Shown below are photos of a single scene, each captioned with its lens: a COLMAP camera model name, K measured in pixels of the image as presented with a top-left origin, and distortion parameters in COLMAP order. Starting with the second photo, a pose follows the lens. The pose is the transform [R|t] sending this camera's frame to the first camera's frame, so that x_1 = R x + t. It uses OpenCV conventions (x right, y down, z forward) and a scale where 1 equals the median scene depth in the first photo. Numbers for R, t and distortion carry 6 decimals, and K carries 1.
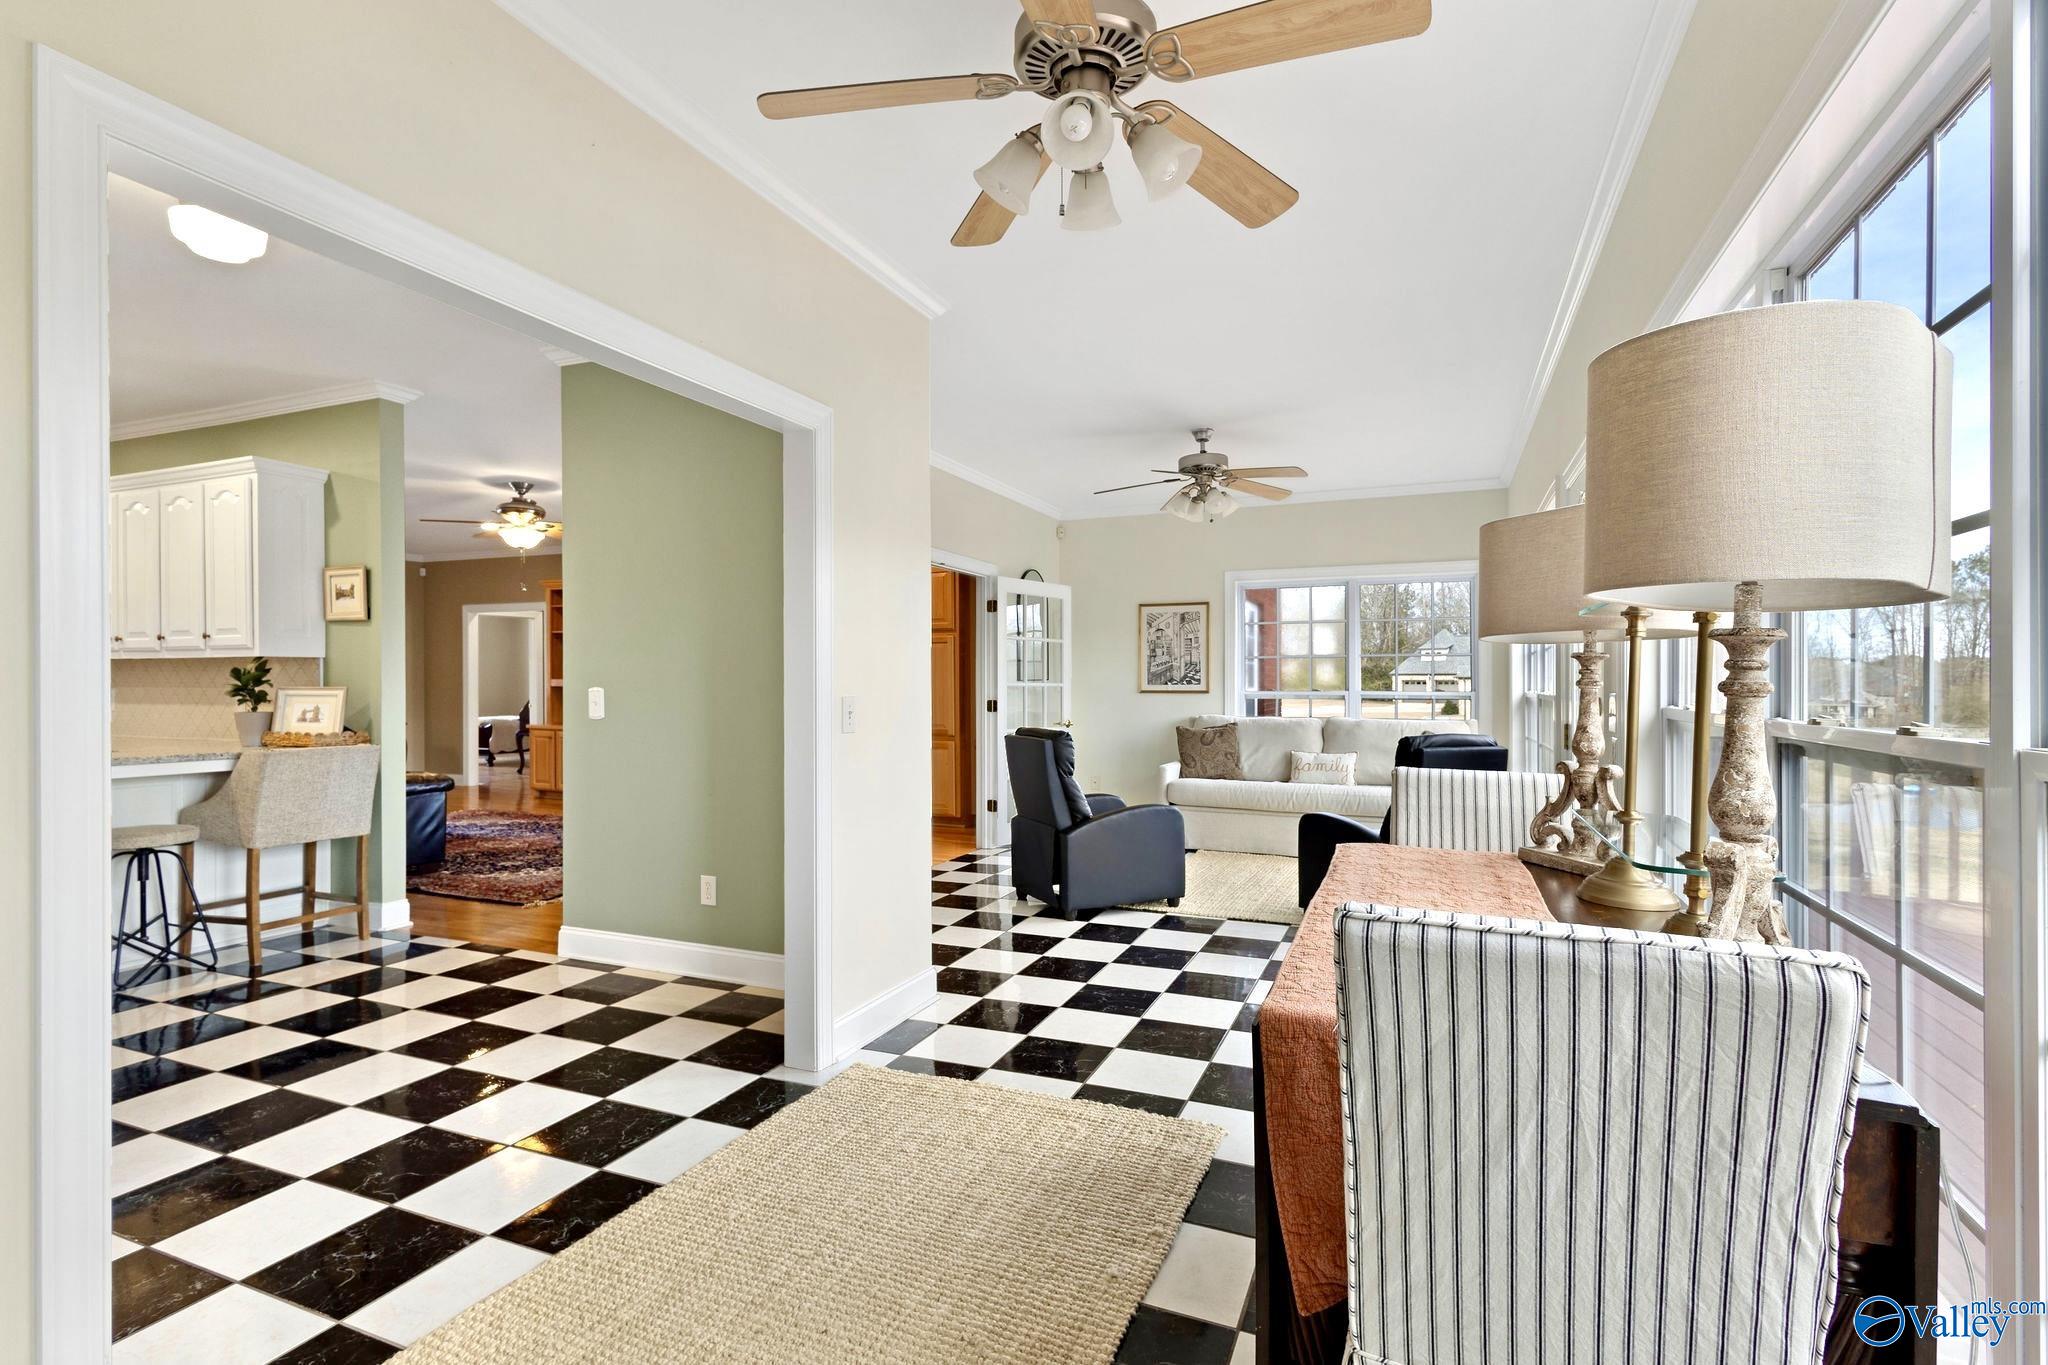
lens RADIAL K [[955.8, 0, 1027.8], [0, 955.8, 686.0], [0, 0, 1]] dist [0.014091, 0.000201]
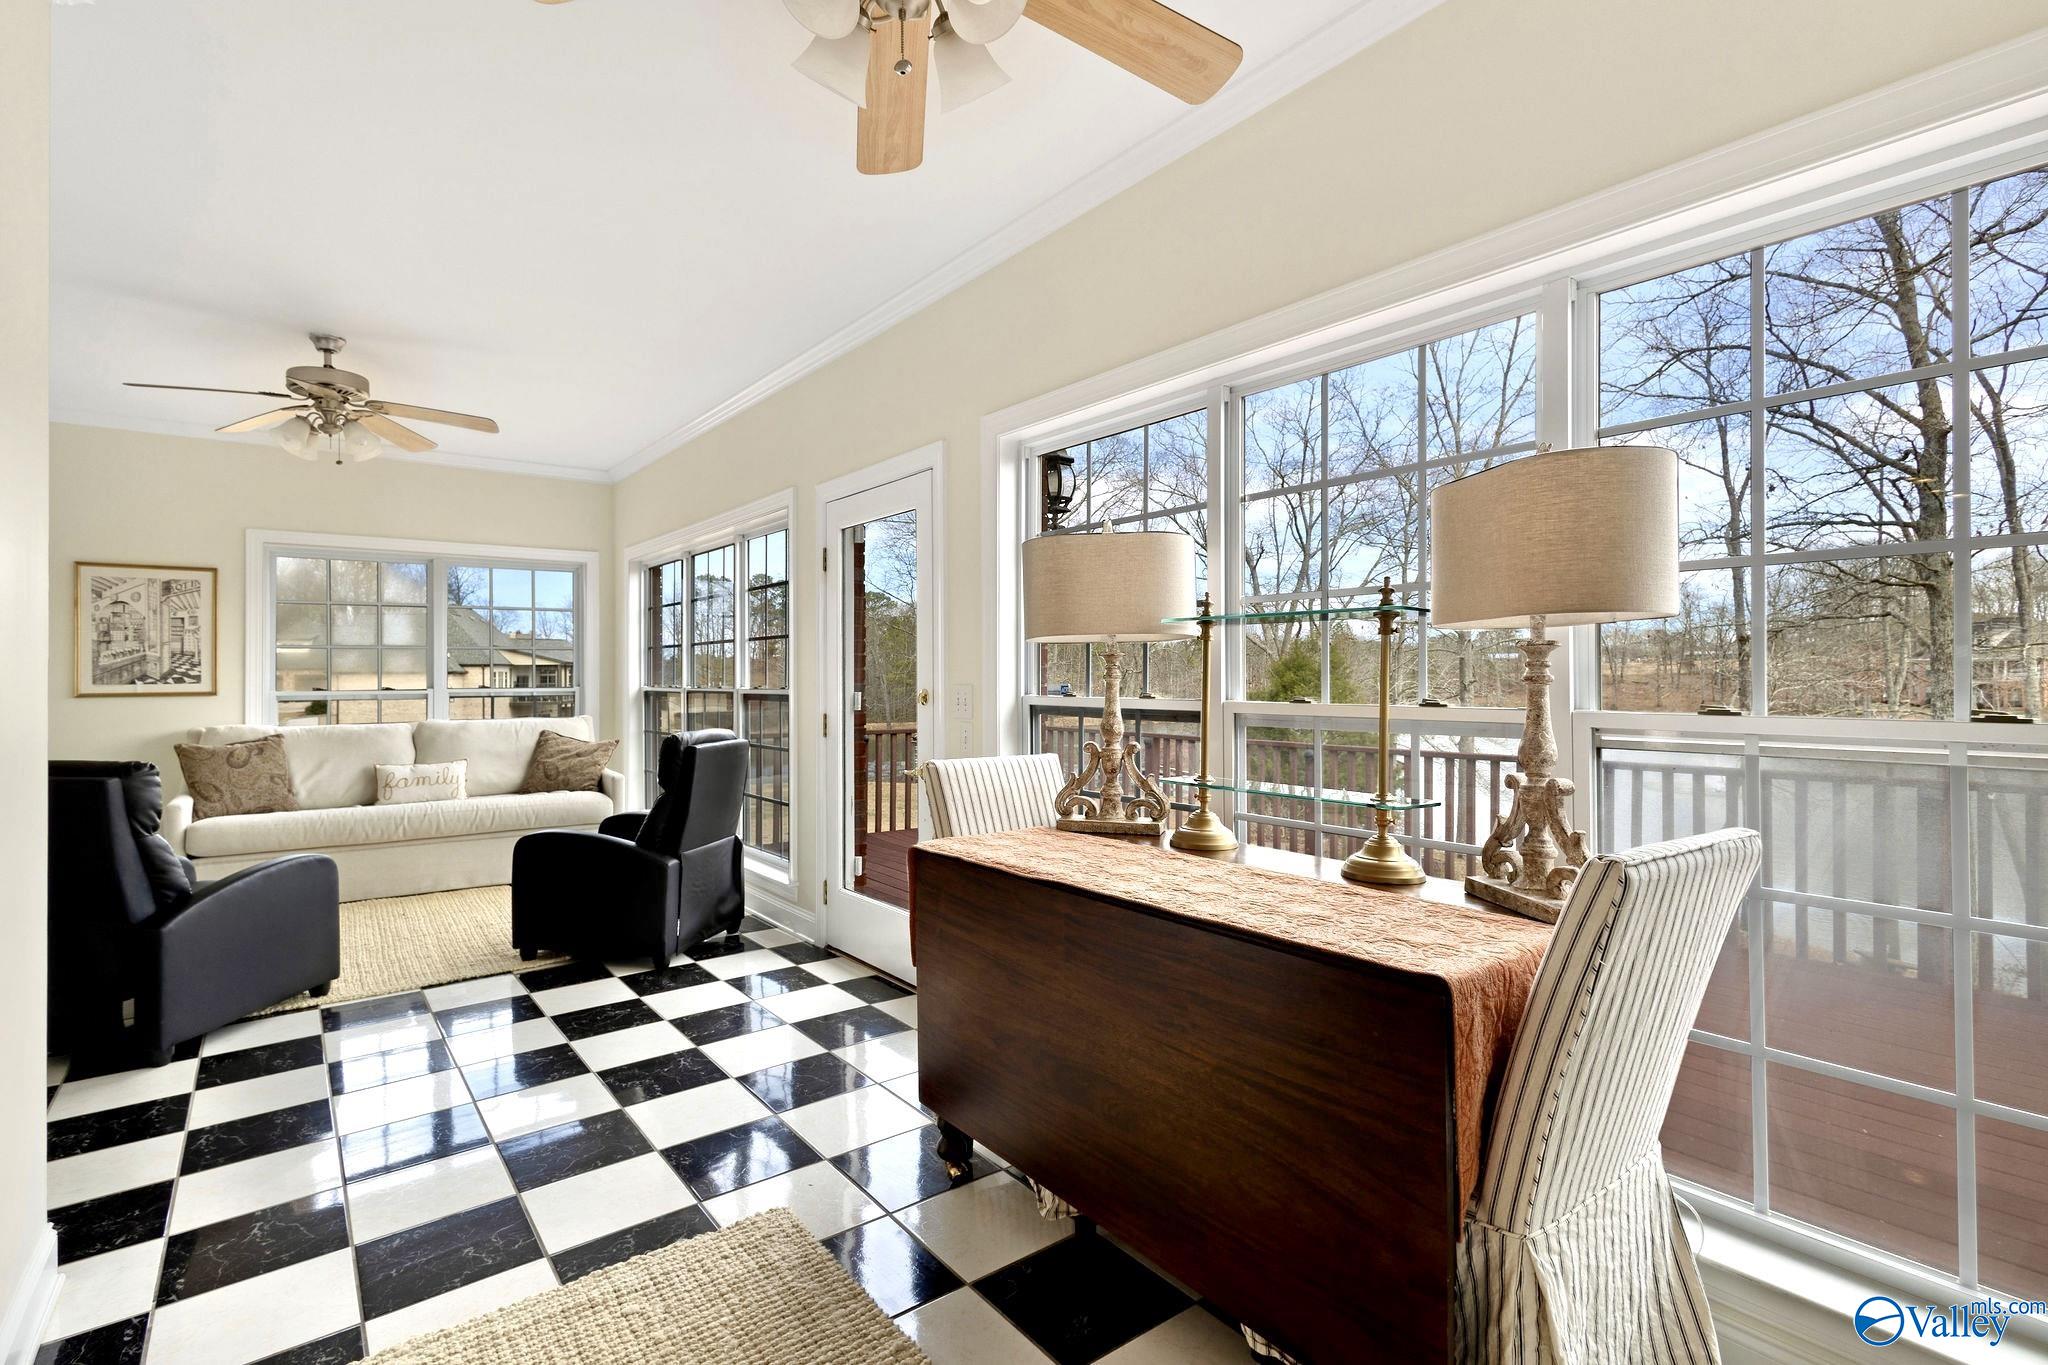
lens RADIAL K [[951.2, 0, 1019.1], [0, 951.2, 663.9], [0, 0, 1]] dist [-0.002443, -0.000309]
pose [[0.491831, 0.003851, 0.870682, -0.189365], [0.011101, 0.999881, -0.010694, -0.002383], [-0.870620, 0.014925, 0.491730, 0.179686]]
